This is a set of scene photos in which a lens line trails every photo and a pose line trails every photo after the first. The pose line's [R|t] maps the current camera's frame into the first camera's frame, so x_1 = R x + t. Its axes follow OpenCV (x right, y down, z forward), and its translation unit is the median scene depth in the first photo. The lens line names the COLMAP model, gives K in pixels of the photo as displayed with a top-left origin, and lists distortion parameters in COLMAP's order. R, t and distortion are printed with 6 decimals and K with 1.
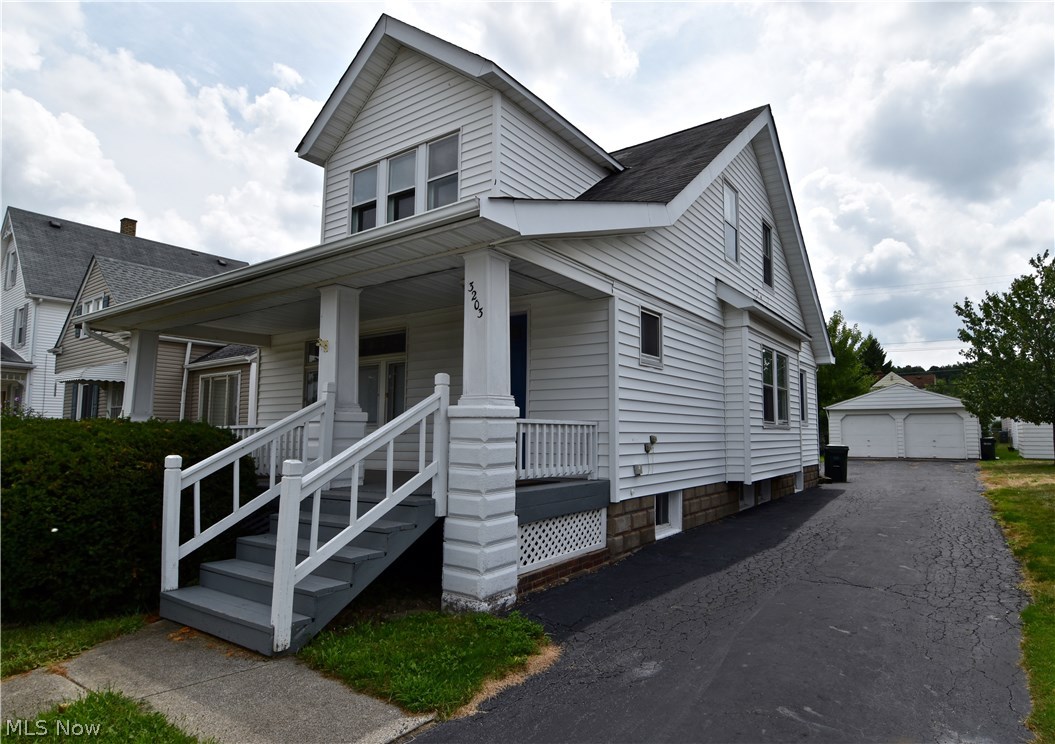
lens RADIAL K [[612.6, 0, 528.6], [0, 612.6, 373.4], [0, 0, 1]] dist [-0.021141, -0.001099]
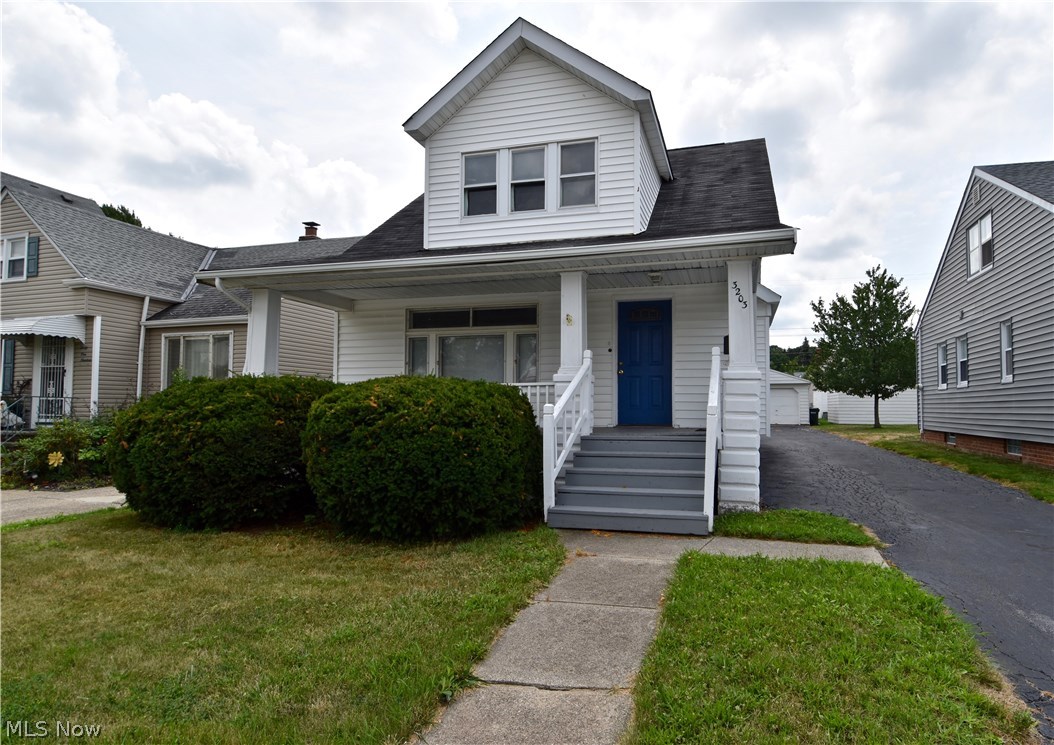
lens RADIAL K [[626.9, 0, 526.5], [0, 626.9, 376.1], [0, 0, 1]] dist [-0.003062, -0.001345]
pose [[0.947384, 0.019945, 0.319478, -0.516523], [-0.035444, 0.998456, 0.042775, 0.010883], [-0.318132, -0.051848, 0.946628, -0.105578]]
